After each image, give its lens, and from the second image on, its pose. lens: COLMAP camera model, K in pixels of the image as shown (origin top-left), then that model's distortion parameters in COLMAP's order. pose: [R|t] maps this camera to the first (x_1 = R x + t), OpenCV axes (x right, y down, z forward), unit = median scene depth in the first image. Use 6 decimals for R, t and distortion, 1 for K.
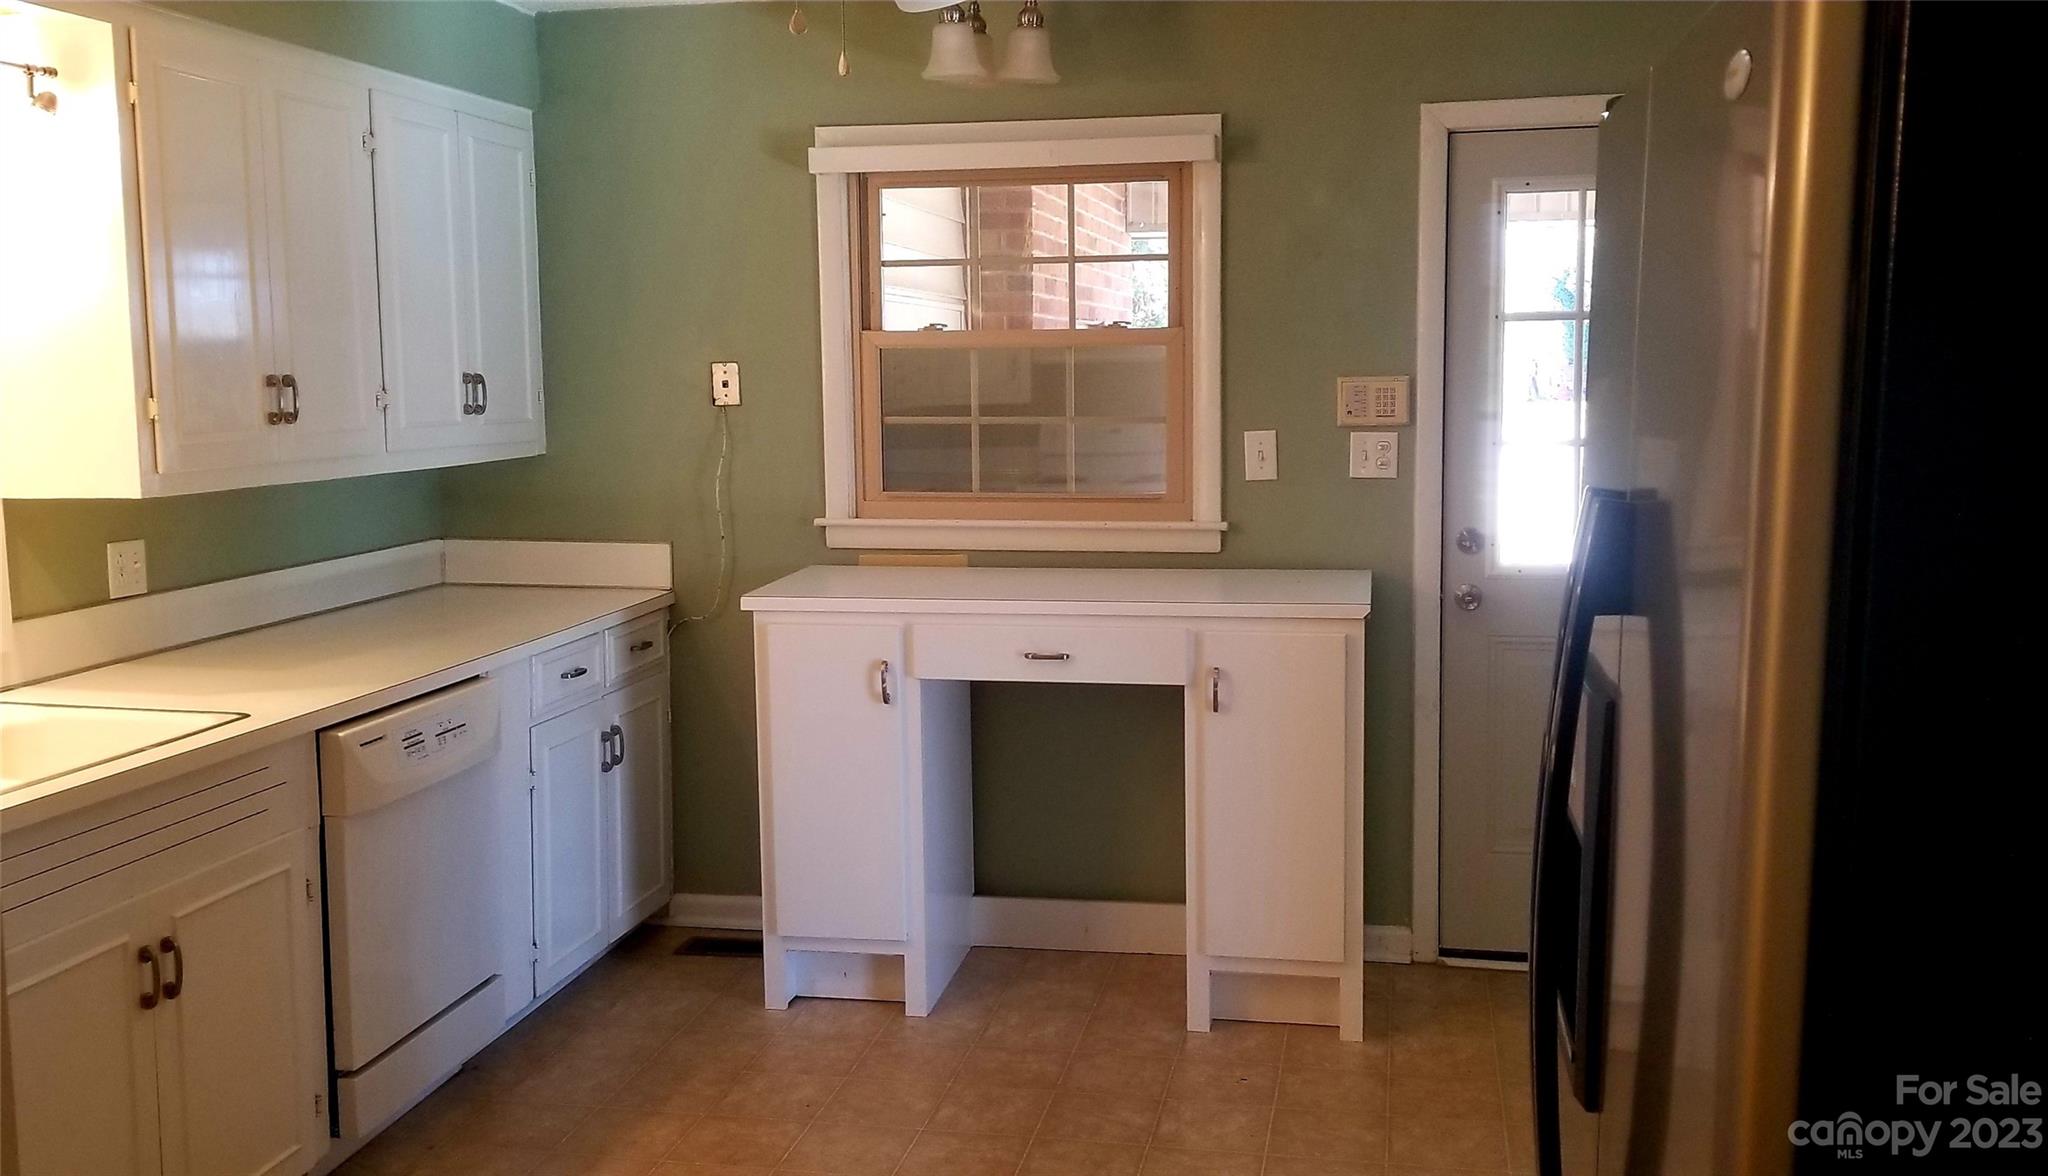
lens RADIAL K [[1860.5, 0, 1024.0], [0, 1860.5, 588.0], [0, 0, 1]] dist [-0.002035, -0.000505]
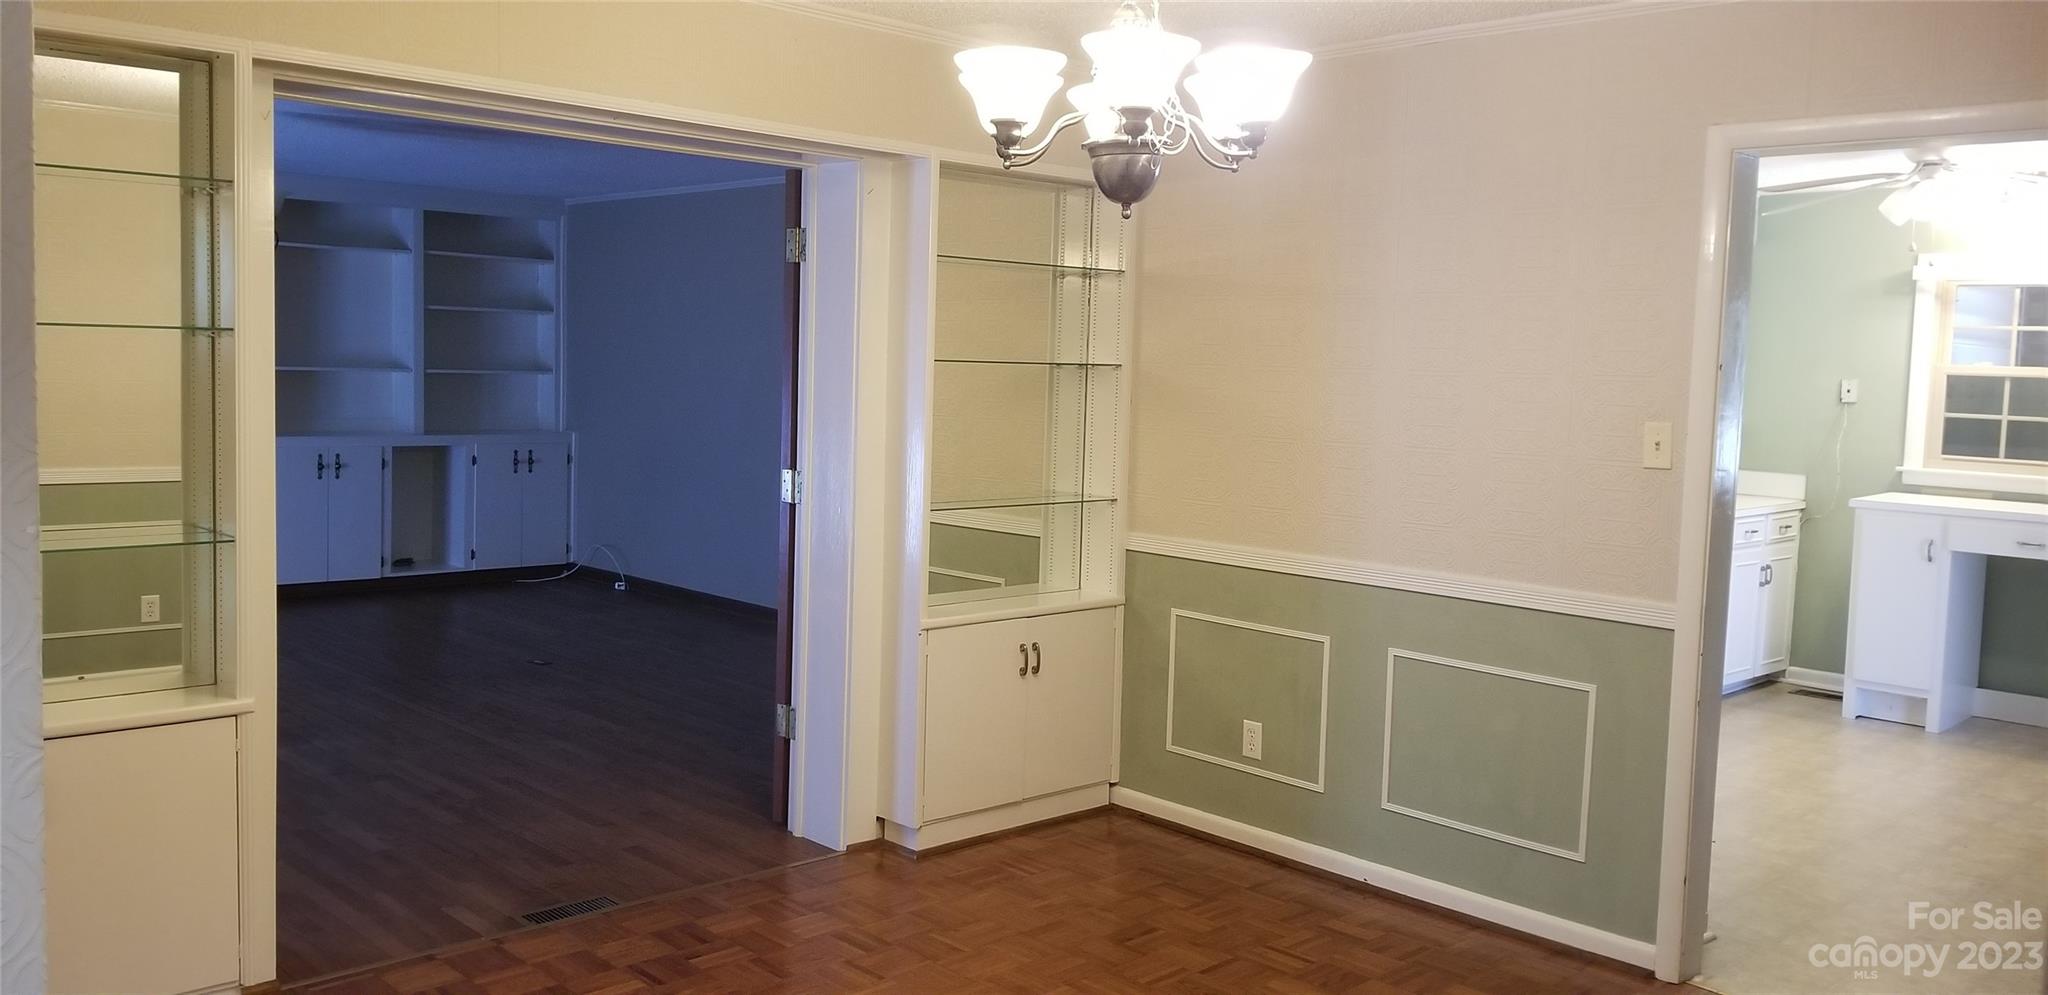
lens RADIAL K [[1609.5, 0, 1025.0], [0, 1609.5, 495.2], [0, 0, 1]] dist [0.006008, 0.000281]
pose [[0.819336, 0.082660, -0.567323, 0.086023], [-0.107253, 0.994181, -0.010042, 0.097815], [0.563192, 0.069075, 0.823434, -0.775058]]
